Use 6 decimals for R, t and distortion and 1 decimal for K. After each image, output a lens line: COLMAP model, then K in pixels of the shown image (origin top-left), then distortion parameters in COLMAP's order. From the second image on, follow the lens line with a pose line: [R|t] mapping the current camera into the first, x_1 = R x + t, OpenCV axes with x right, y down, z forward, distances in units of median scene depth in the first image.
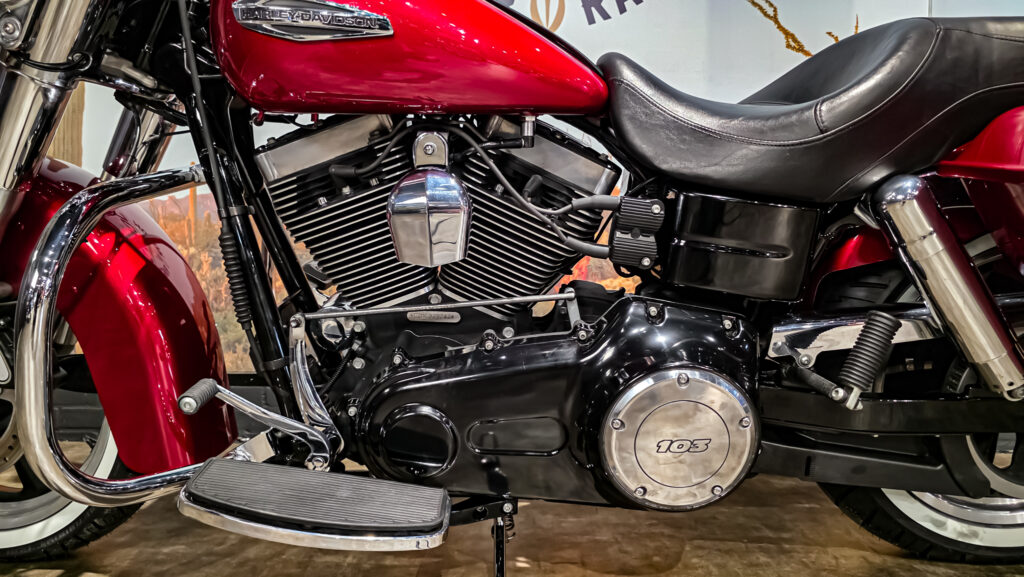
lens RADIAL K [[706.1, 0, 506.2], [0, 706.1, 289.0], [0, 0, 1]] dist [0.042808, -0.044392]
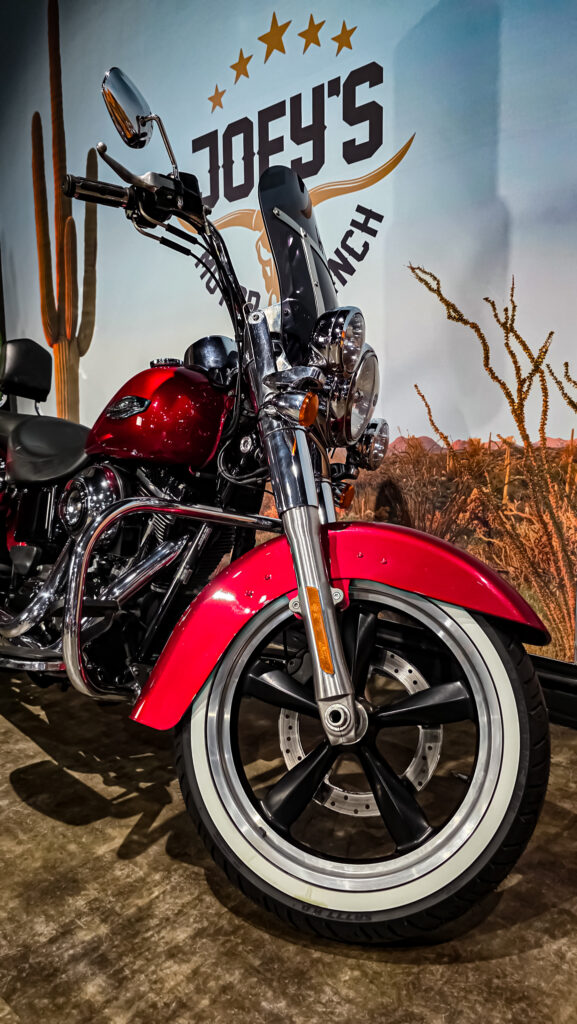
lens RADIAL K [[706.1, 0, 274.9], [0, 706.1, 507.2], [0, 0, 1]] dist [0.042808, -0.044392]
pose [[0.746862, 0.057126, -0.662521, 1.780106], [0.007521, 0.995514, 0.094316, -0.326158], [0.664937, -0.075423, 0.743082, 0.094063]]
